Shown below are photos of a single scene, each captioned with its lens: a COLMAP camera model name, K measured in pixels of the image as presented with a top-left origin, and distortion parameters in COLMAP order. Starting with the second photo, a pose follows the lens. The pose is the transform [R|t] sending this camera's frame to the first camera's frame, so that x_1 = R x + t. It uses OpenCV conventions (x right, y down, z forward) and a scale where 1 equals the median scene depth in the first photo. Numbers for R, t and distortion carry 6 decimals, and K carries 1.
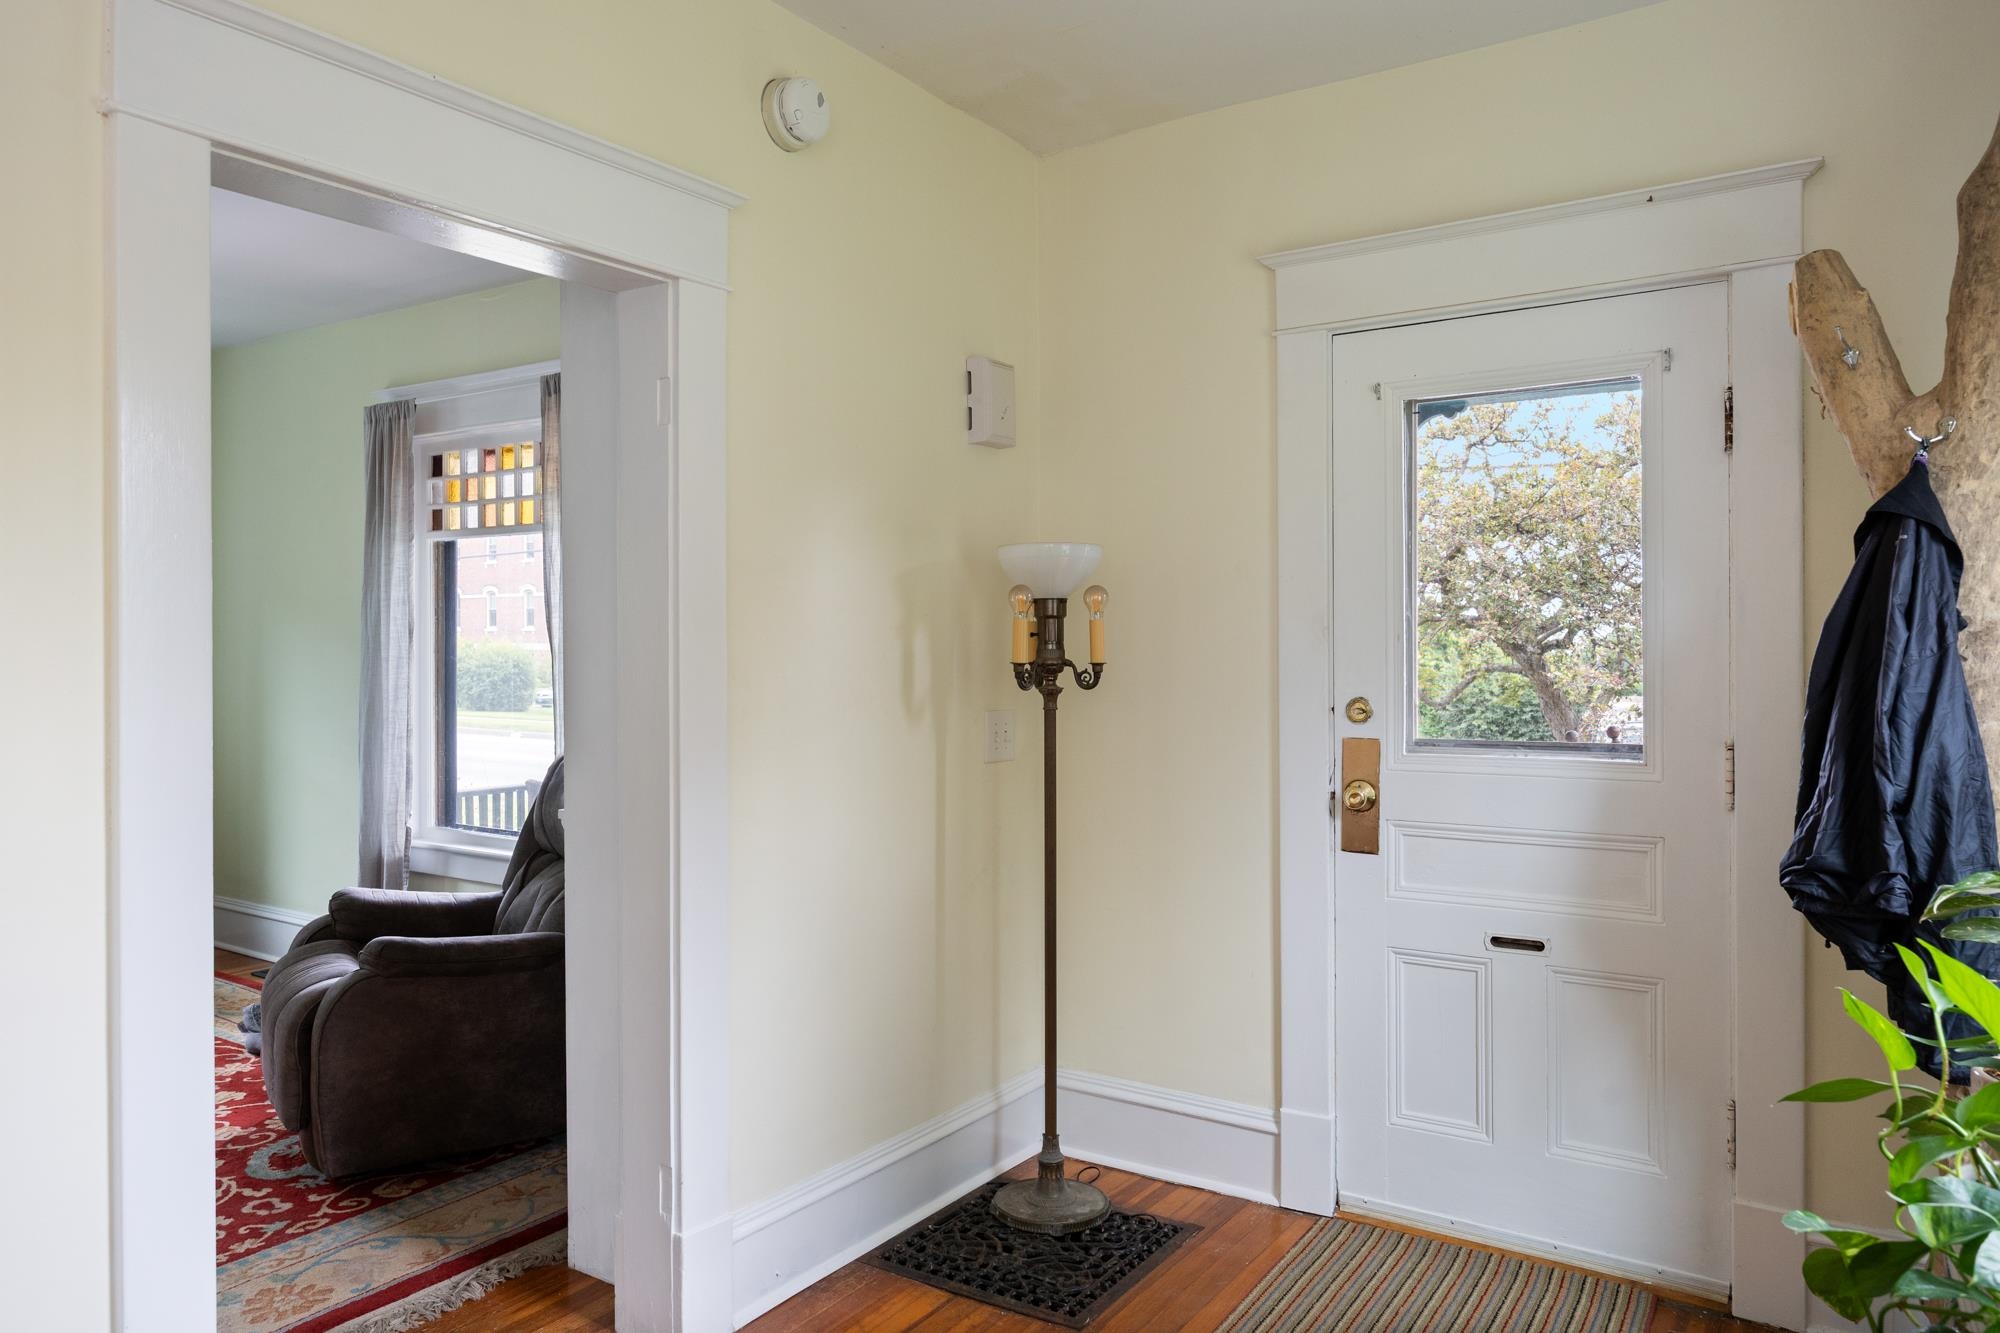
lens RADIAL K [[1341.4, 0, 1005.9], [0, 1341.4, 657.2], [0, 0, 1]] dist [-0.000890, -0.000859]
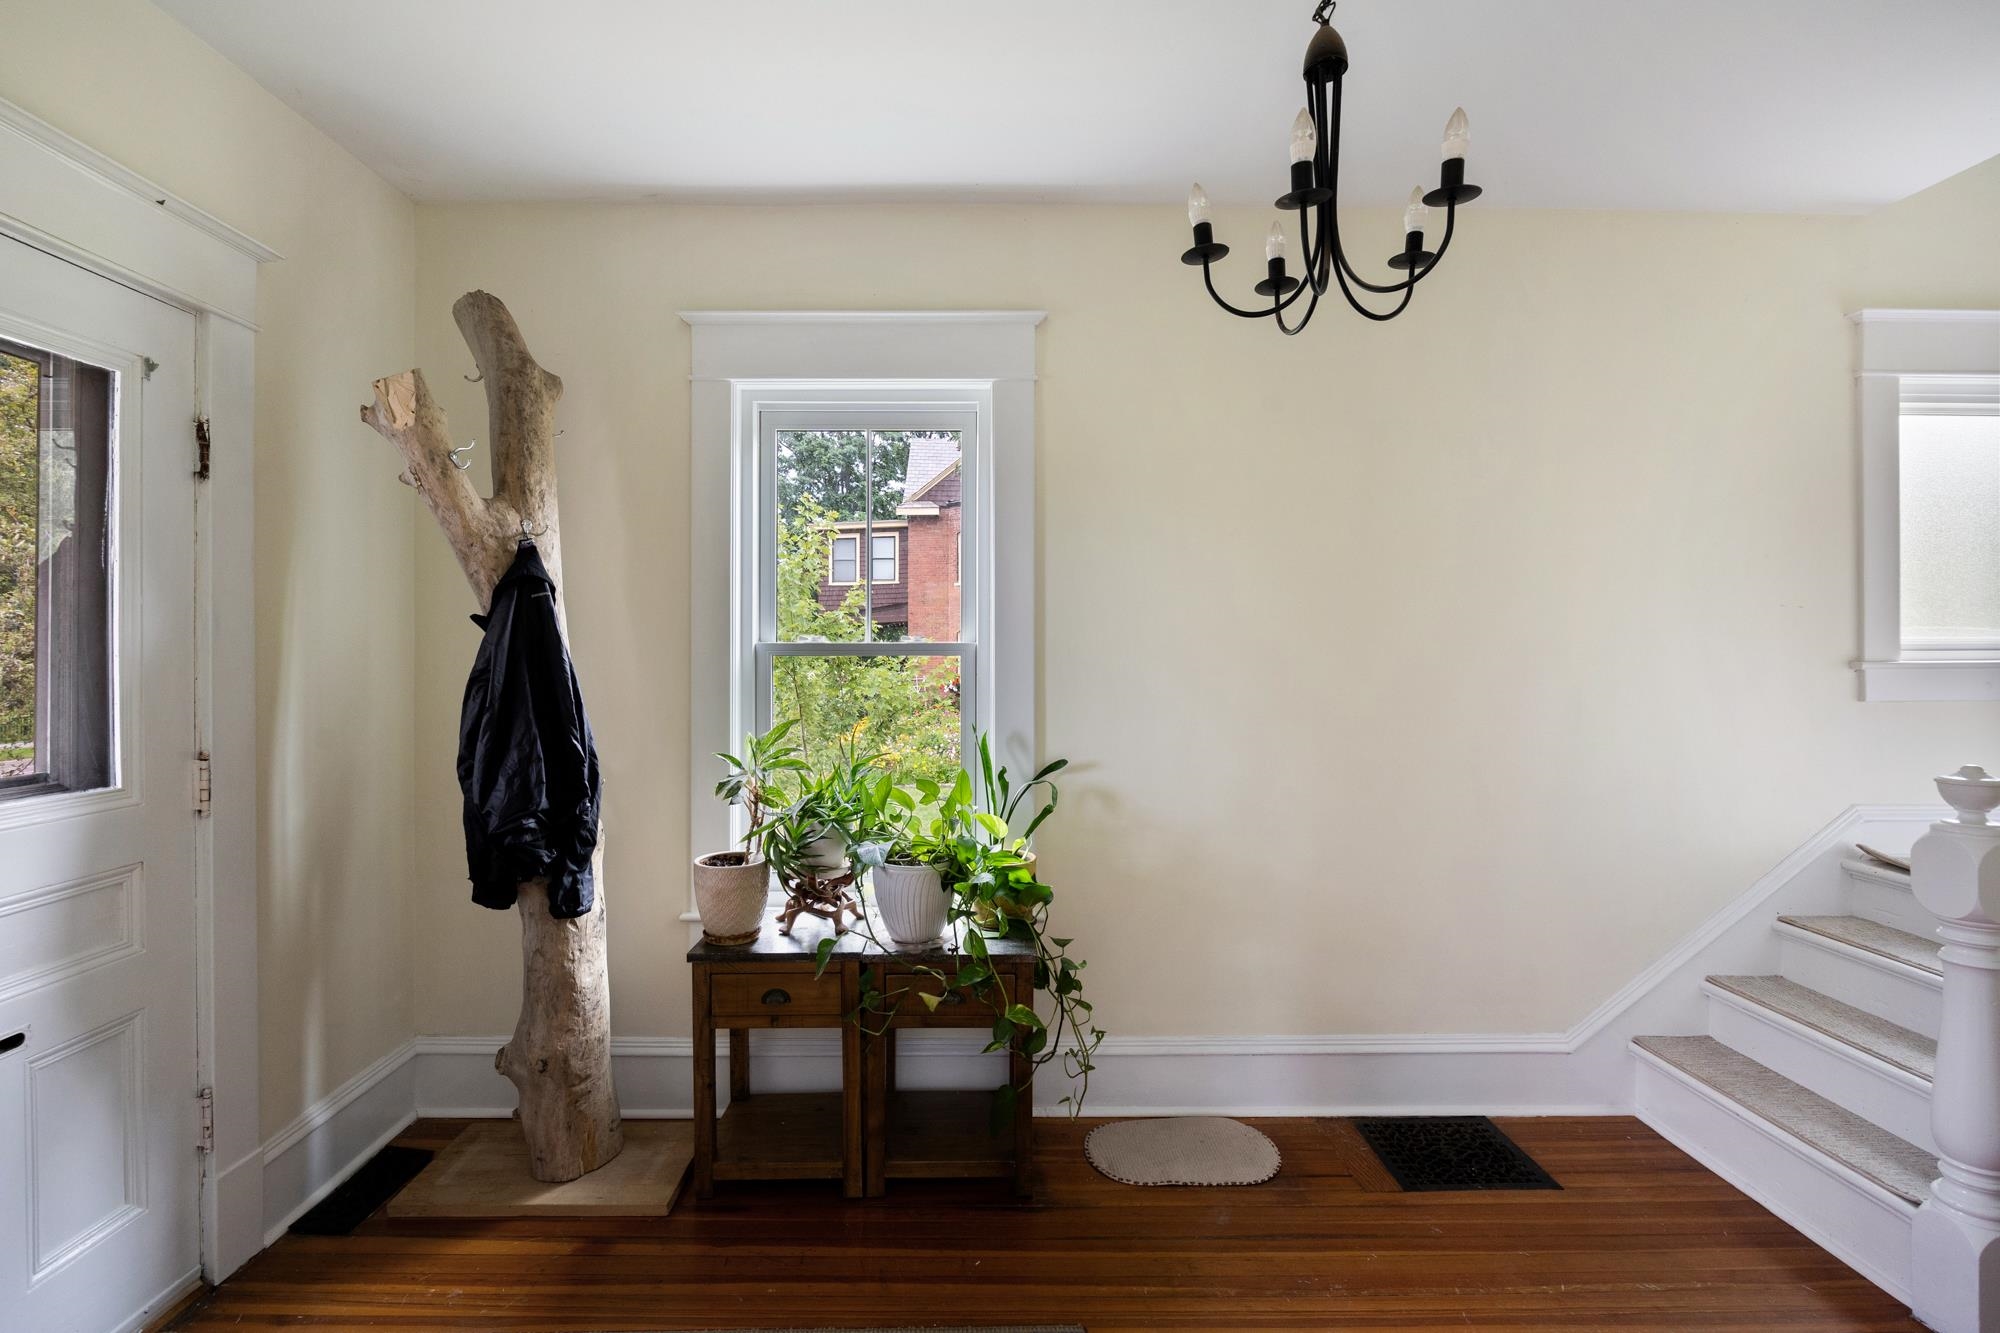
lens RADIAL K [[906.3, 0, 993.2], [0, 906.3, 657.1], [0, 0, 1]] dist [-0.000551, -0.000064]
pose [[-0.554303, -0.004681, 0.832302, -0.368167], [0.006926, 0.999924, 0.010236, -0.014473], [-0.832286, 0.011438, -0.554228, 0.800774]]
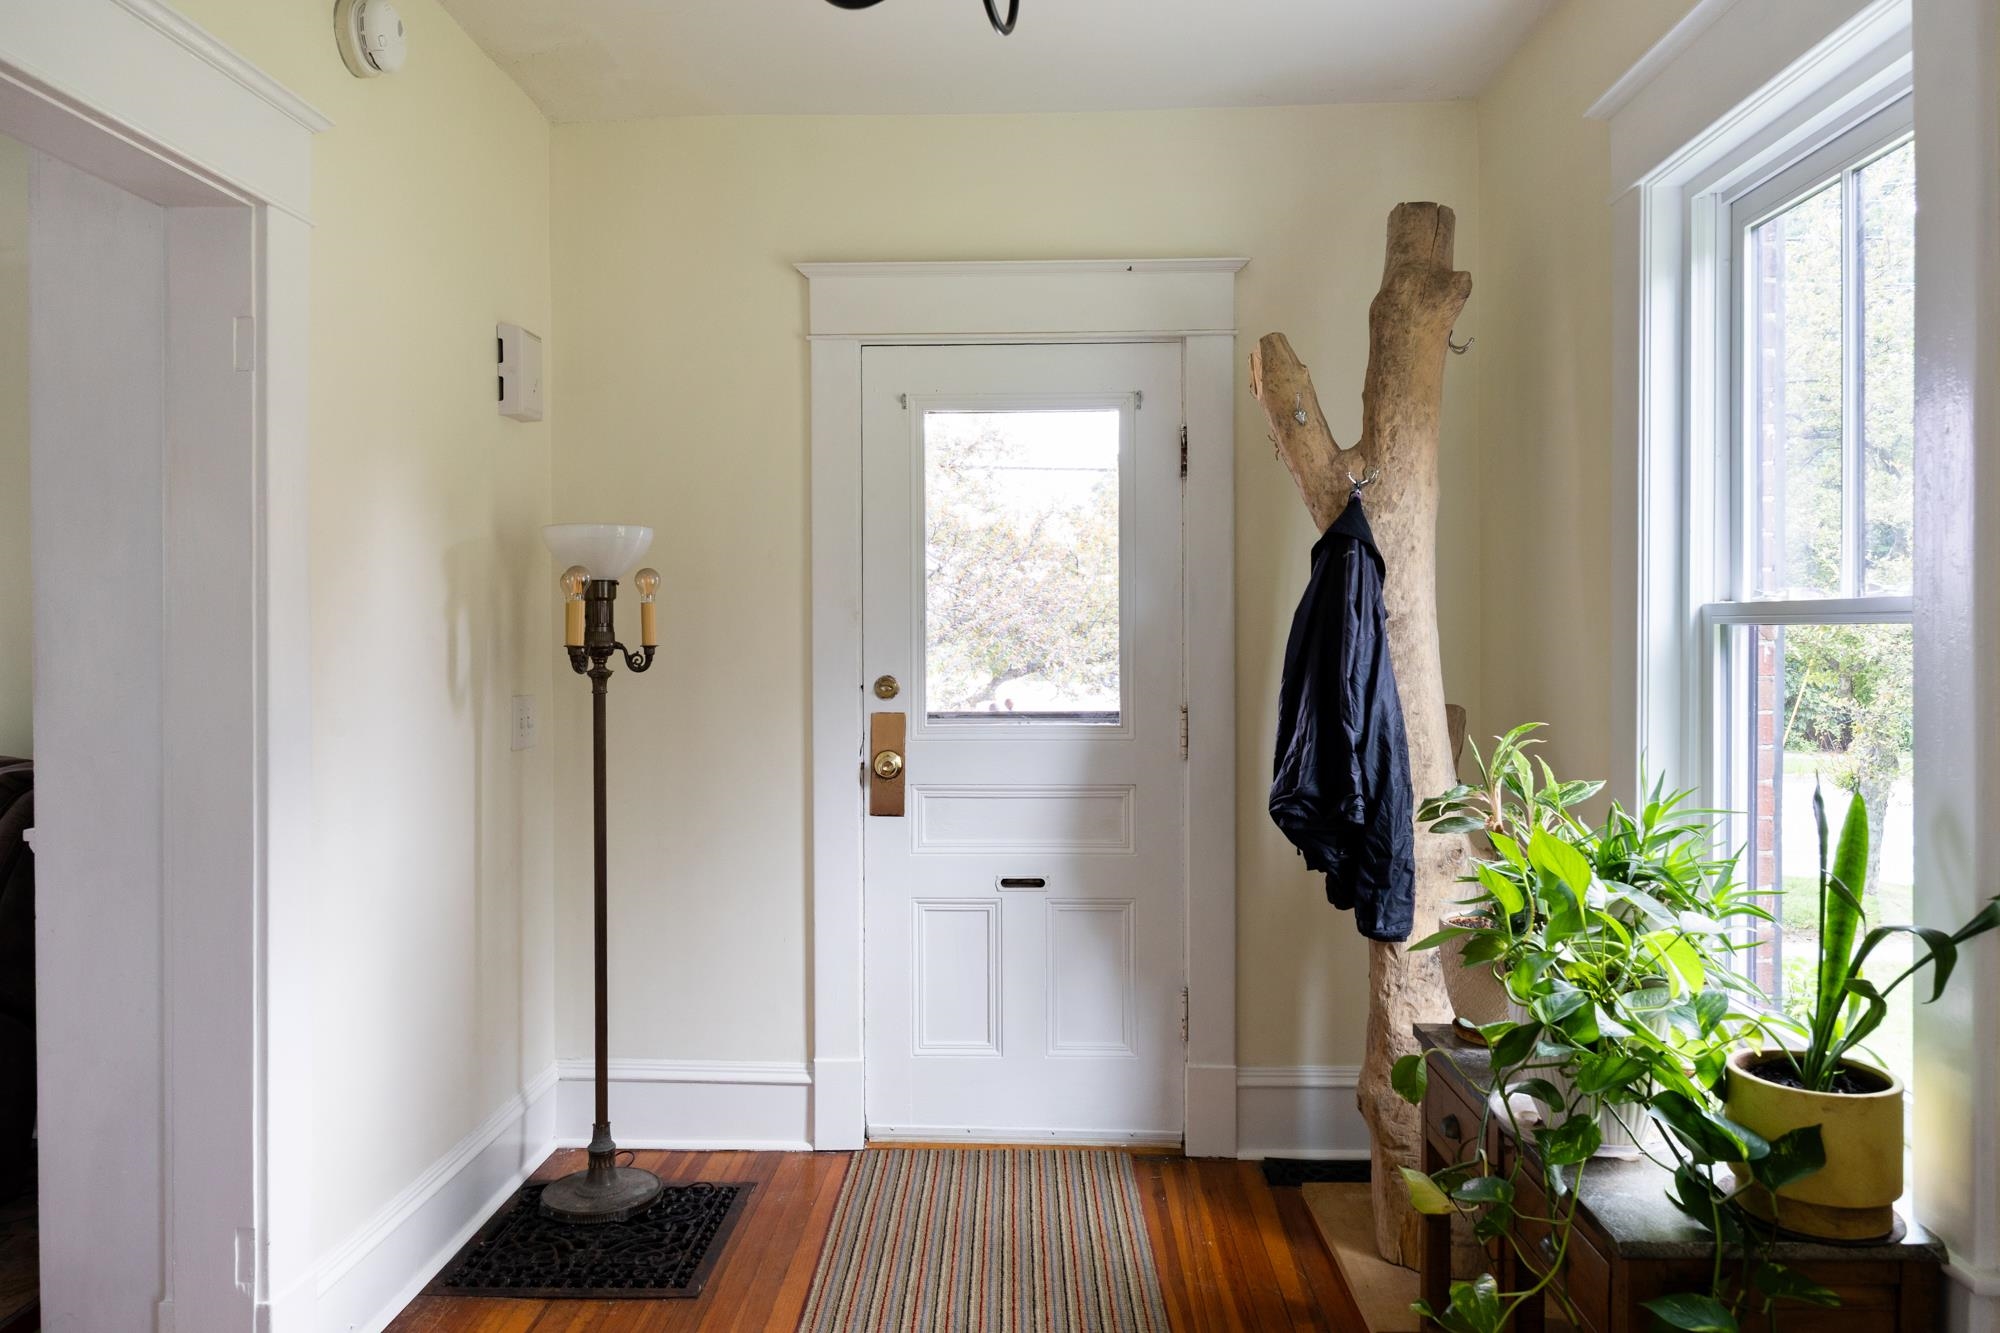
lens RADIAL K [[1341.9, 0, 991.9], [0, 1341.9, 645.4], [0, 0, 1]] dist [-0.001464, 0.002082]
pose [[0.852821, -0.002897, 0.522196, -0.255180], [0.001084, 0.999992, 0.003777, 0.000672], [-0.522203, -0.002656, 0.852817, 0.009731]]
